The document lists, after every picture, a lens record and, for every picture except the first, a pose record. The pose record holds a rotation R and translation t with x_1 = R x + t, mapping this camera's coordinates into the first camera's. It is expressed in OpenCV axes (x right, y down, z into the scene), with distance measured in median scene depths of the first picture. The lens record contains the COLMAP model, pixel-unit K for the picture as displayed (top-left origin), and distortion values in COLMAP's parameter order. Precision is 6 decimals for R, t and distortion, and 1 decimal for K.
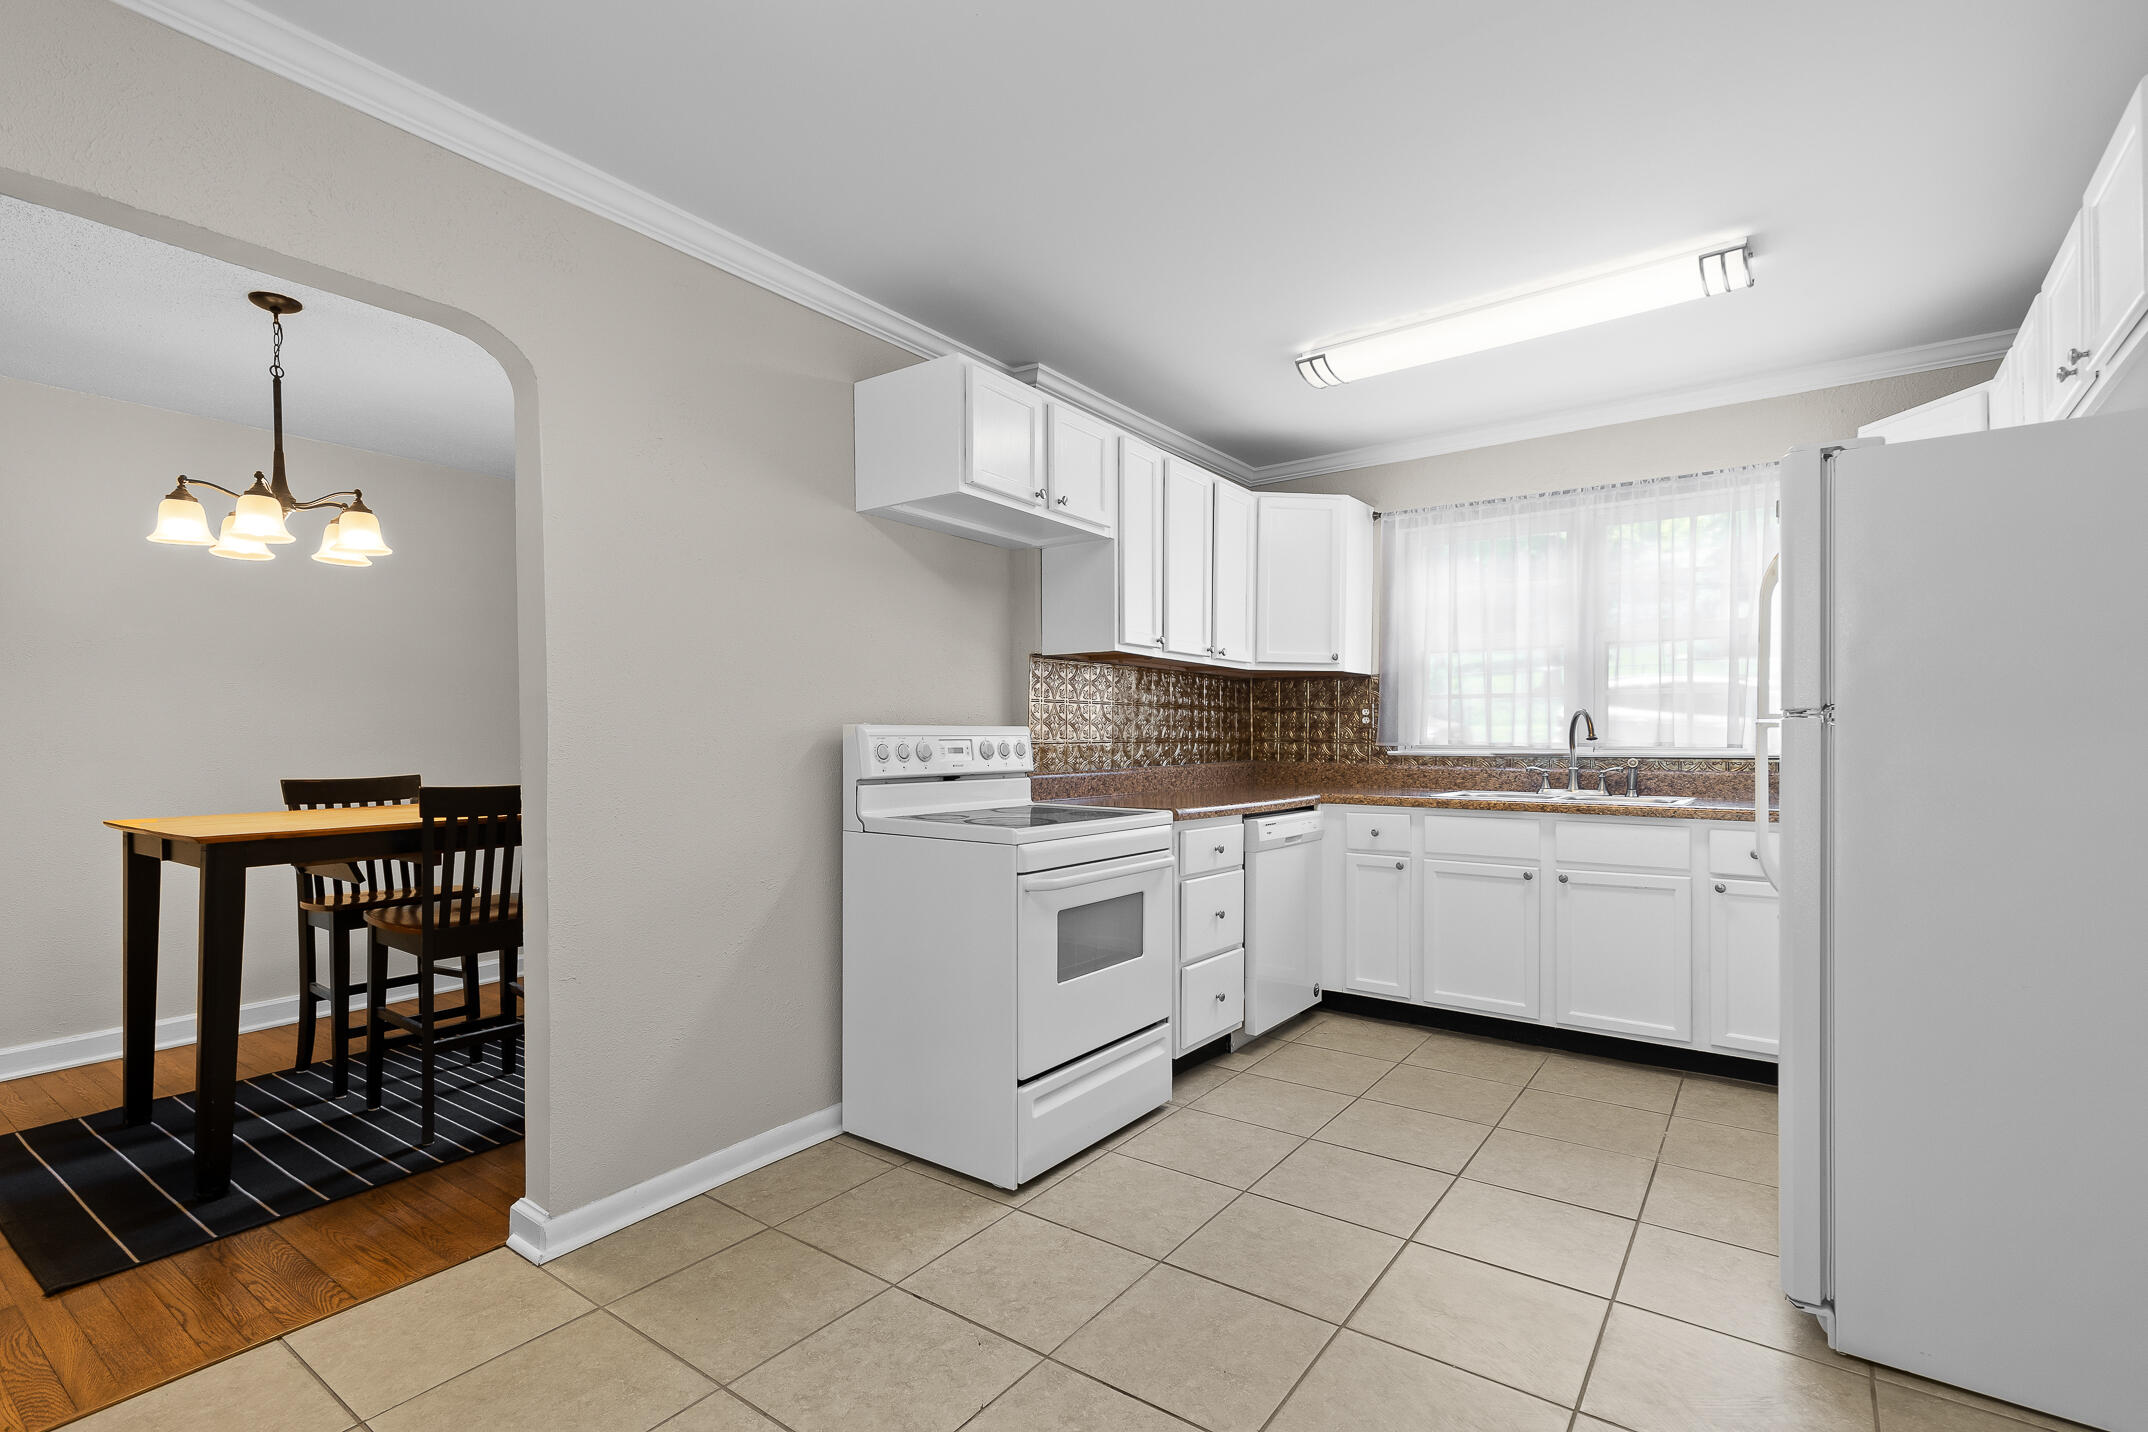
lens RADIAL K [[996.5, 0, 1071.4], [0, 996.5, 730.7], [0, 0, 1]] dist [0.009113, -0.001246]
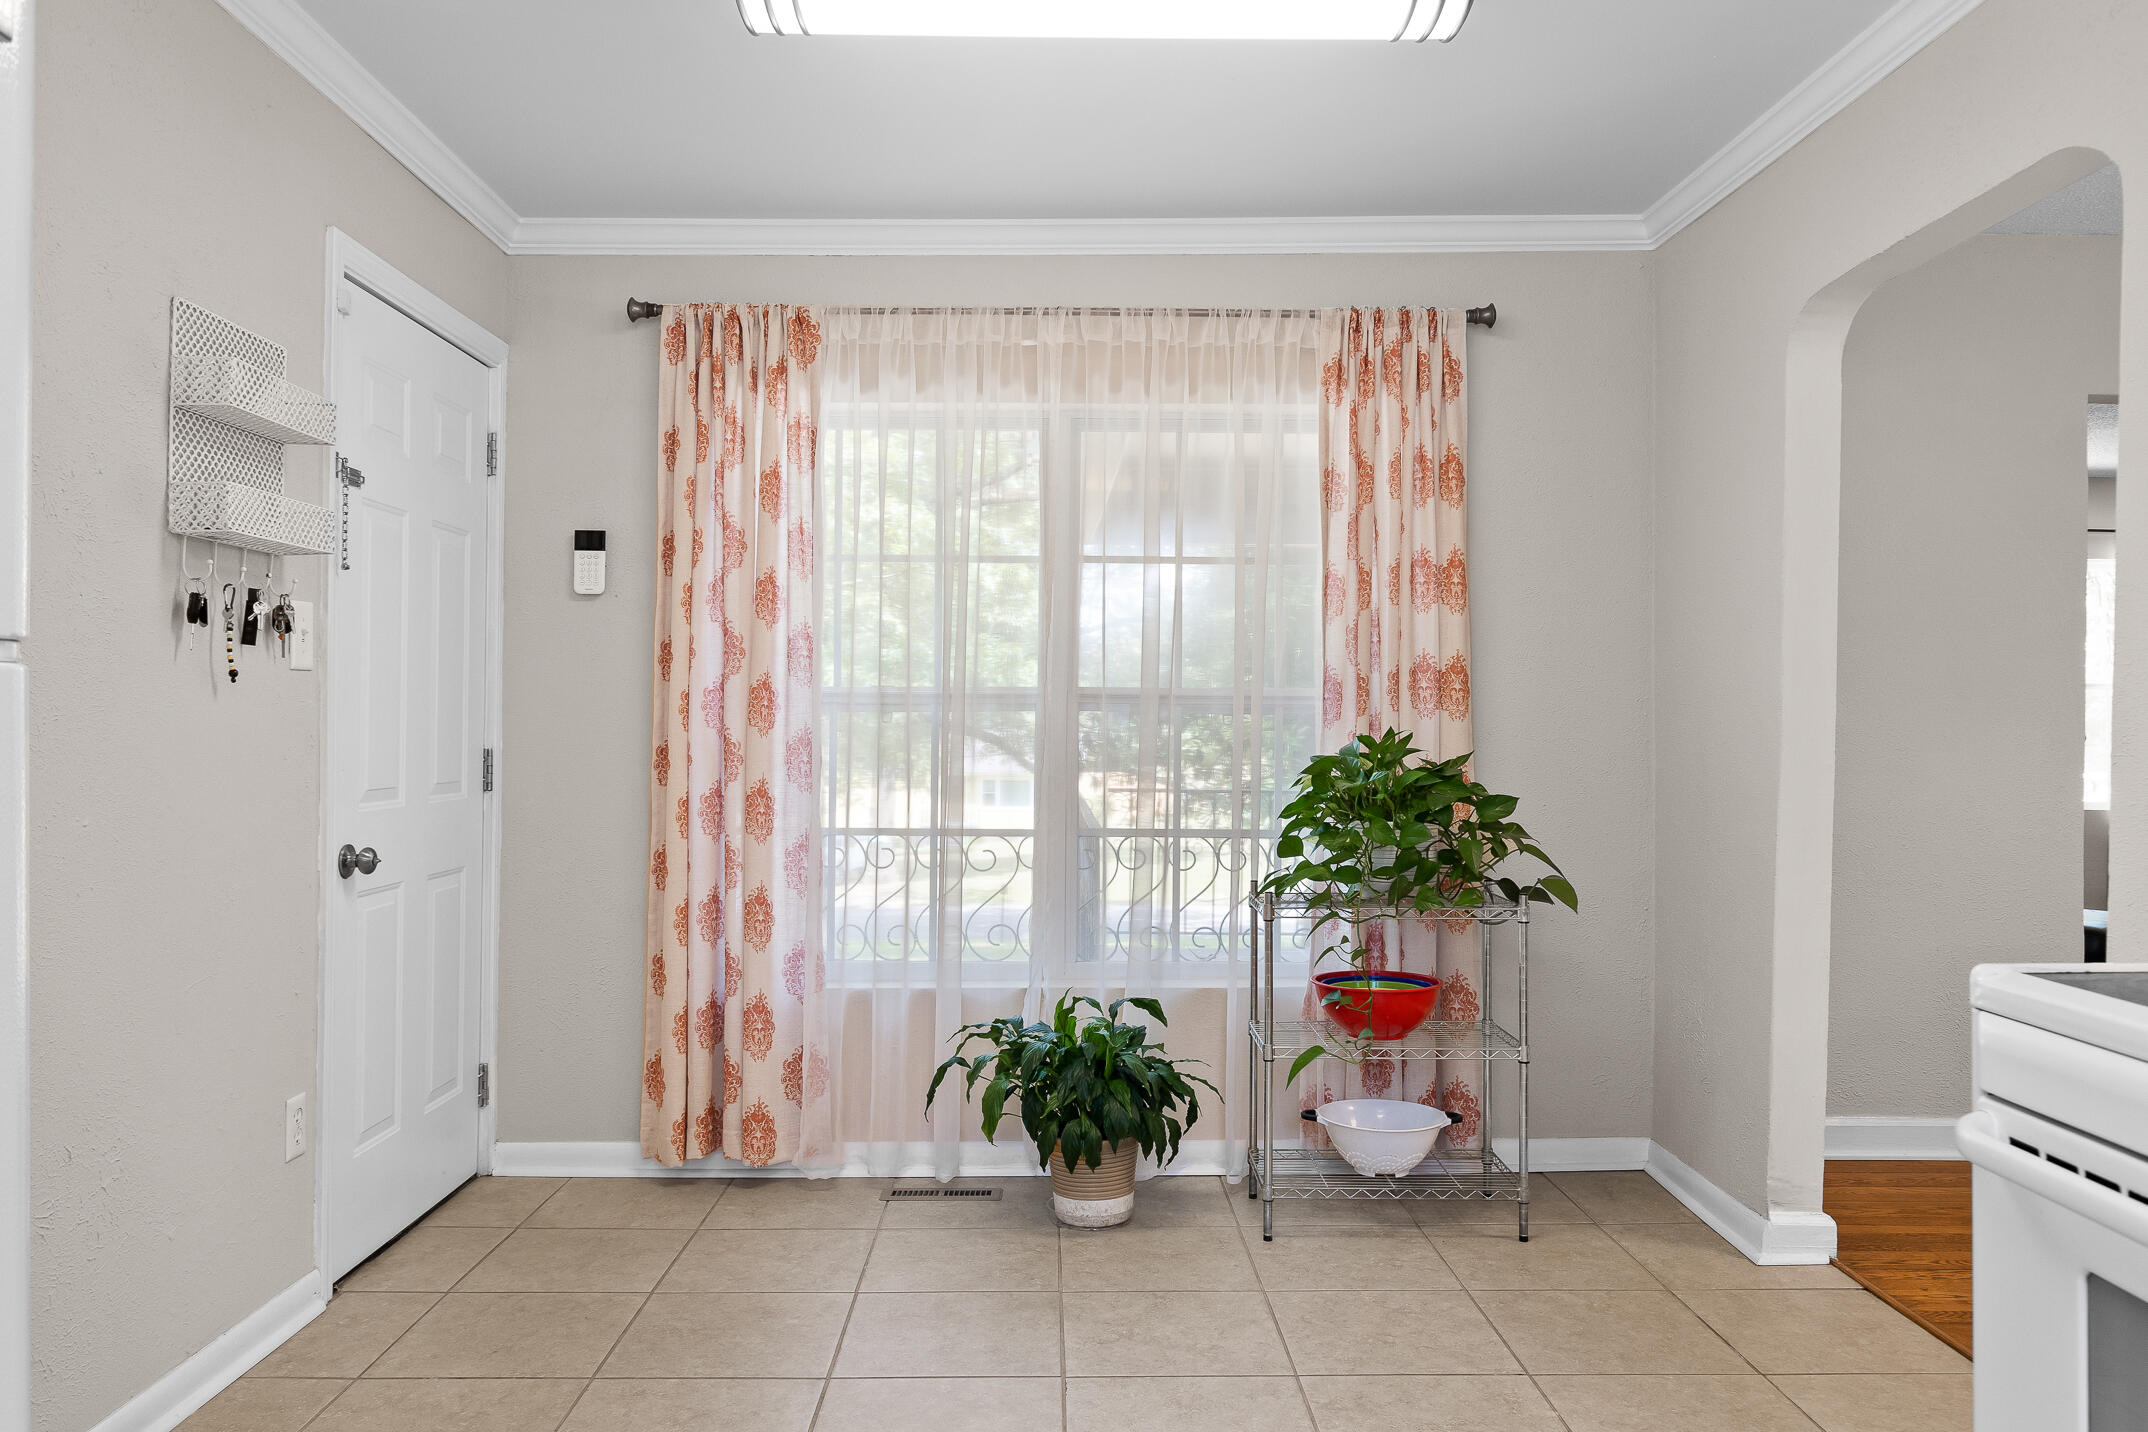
lens RADIAL K [[1569.3, 0, 1069.5], [0, 1569.3, 704.7], [0, 0, 1]] dist [0.002913, 0.000422]
pose [[-0.809194, -0.004111, -0.587527, 0.517432], [0.003267, 0.999929, -0.011496, 0.004802], [0.587532, -0.011222, -0.809123, 1.155520]]
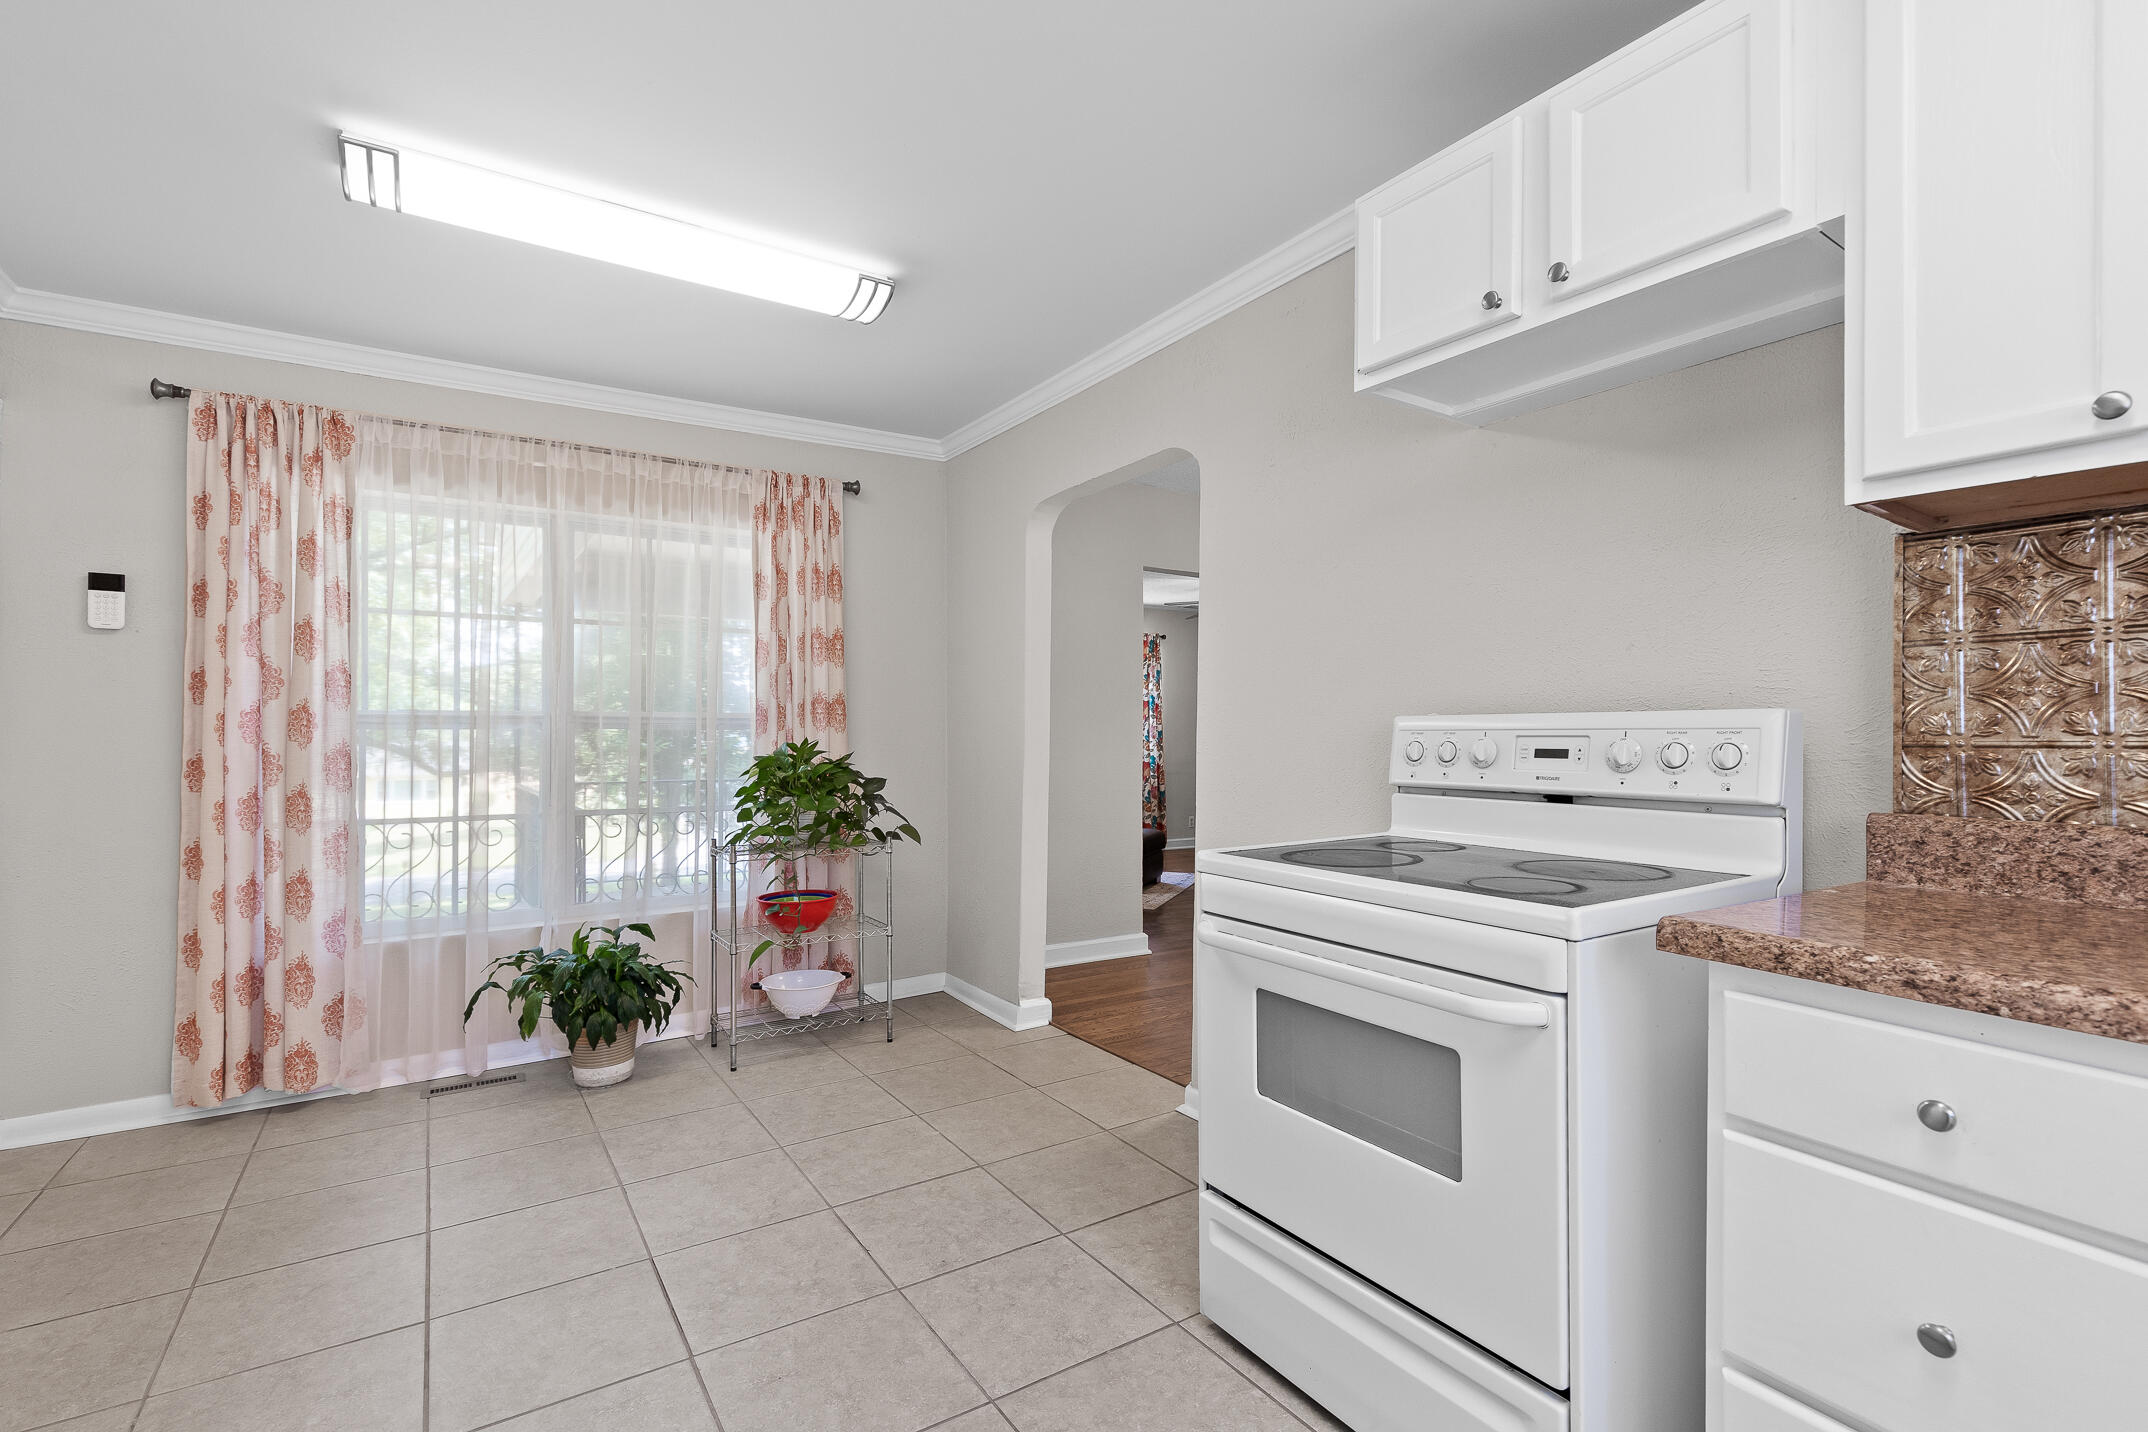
lens RADIAL K [[996.5, 0, 1069.1], [0, 996.5, 726.6], [0, 0, 1]] dist [0.009113, -0.001246]
pose [[-0.362932, 0.000526, -0.931815, 0.637810], [0.009618, 0.999949, -0.003182, 0.002420], [0.931766, -0.010117, -0.362919, 1.073220]]
